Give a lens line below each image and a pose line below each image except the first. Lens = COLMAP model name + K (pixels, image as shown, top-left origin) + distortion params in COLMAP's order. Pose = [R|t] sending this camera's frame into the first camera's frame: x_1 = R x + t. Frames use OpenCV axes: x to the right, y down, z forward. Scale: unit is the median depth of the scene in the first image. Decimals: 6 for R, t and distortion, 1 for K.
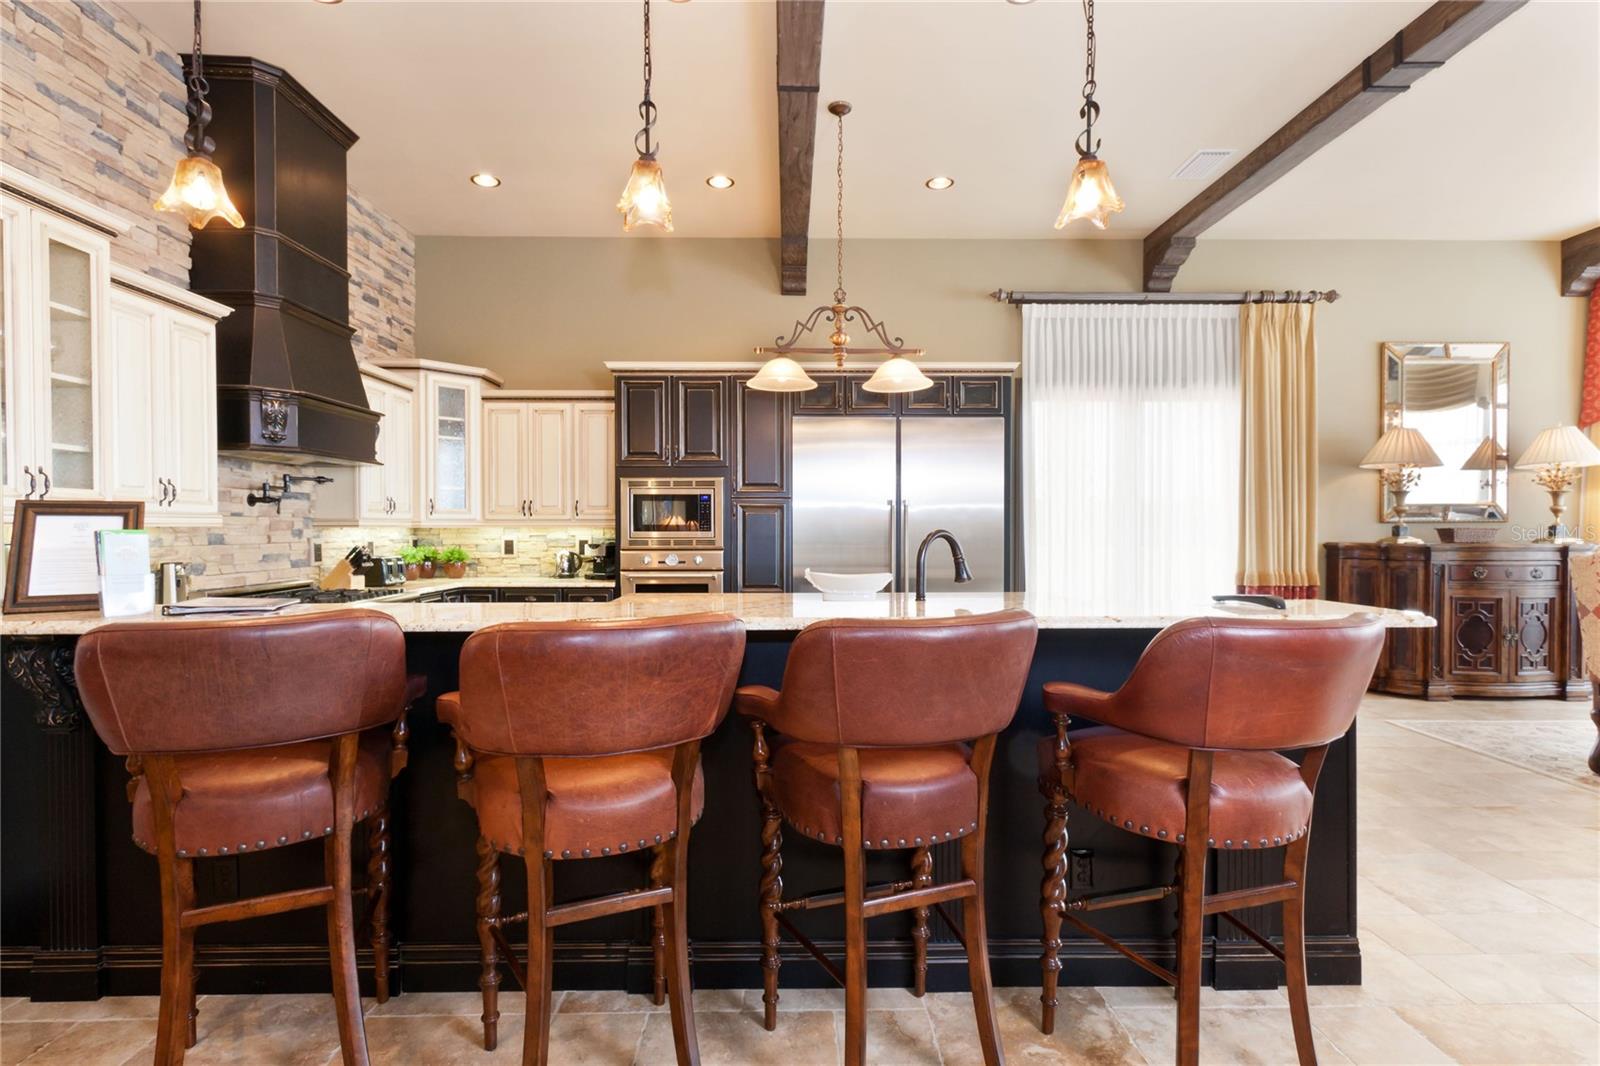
lens RADIAL K [[793.9, 0, 796.1], [0, 793.9, 534.7], [0, 0, 1]] dist [0.003056, -0.000565]
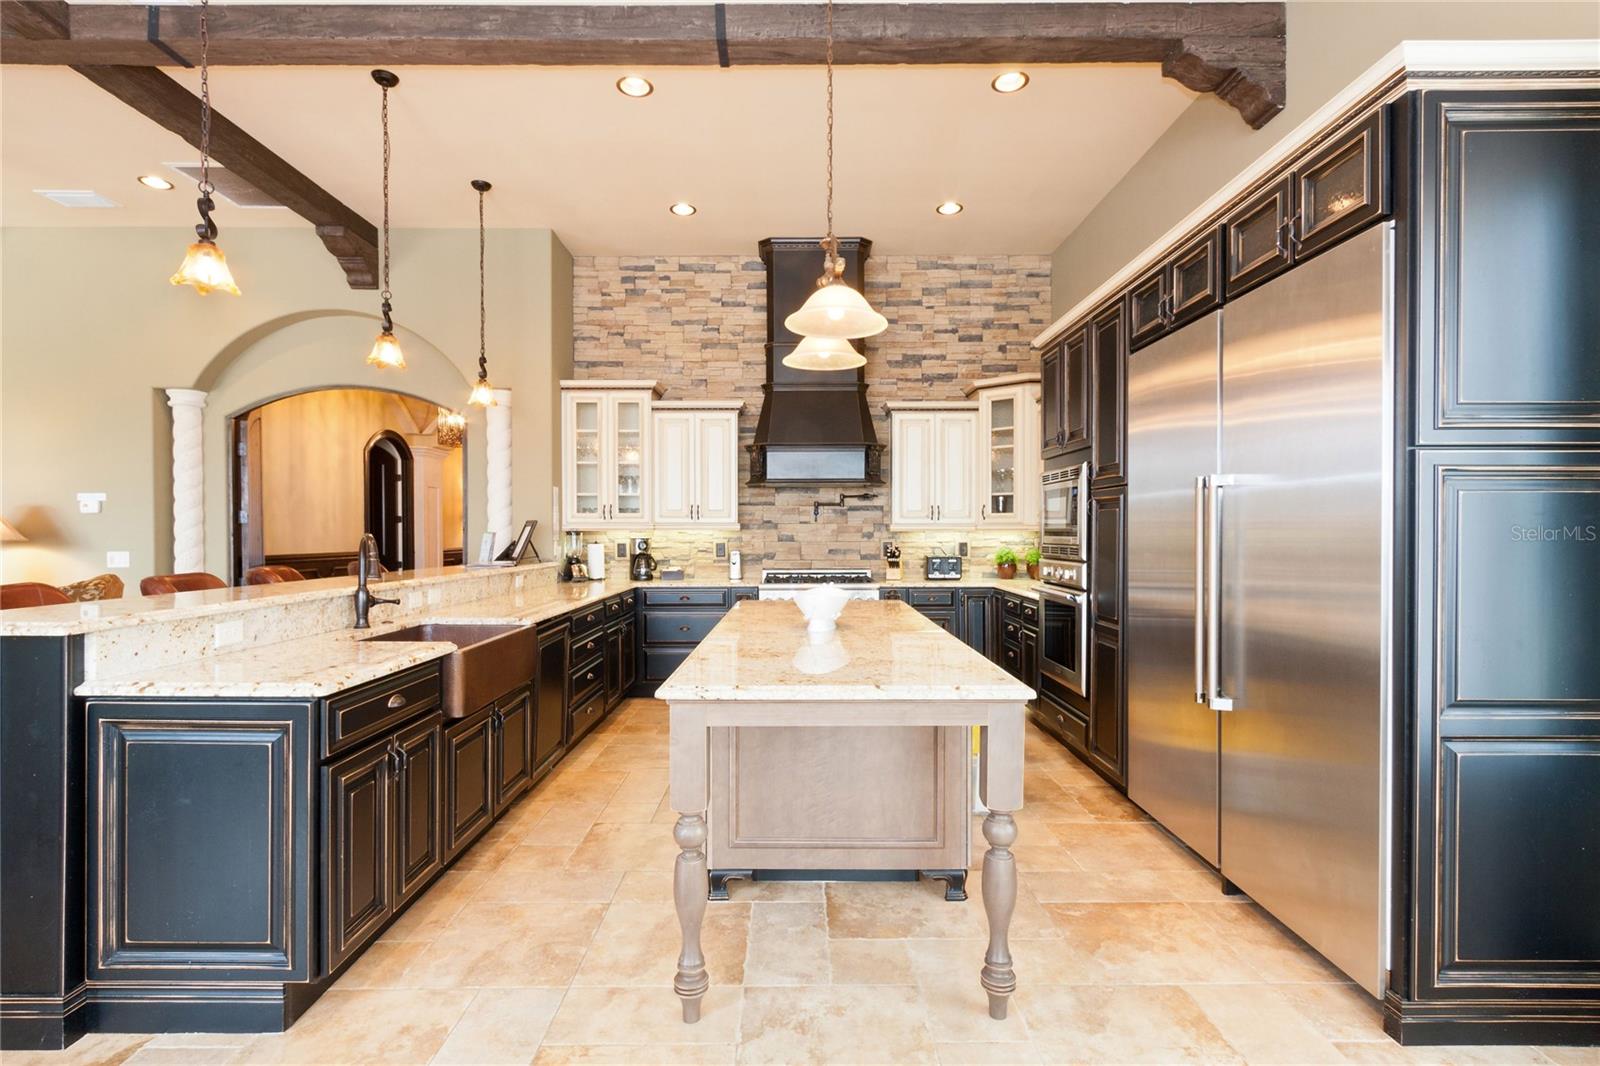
lens RADIAL K [[793.9, 0, 796.1], [0, 793.9, 534.7], [0, 0, 1]] dist [0.003056, -0.000565]
pose [[-0.020081, 0.003071, -0.999794, 0.938889], [-0.011372, 0.999930, 0.003300, -0.007096], [0.999734, 0.011436, -0.020045, 1.113659]]
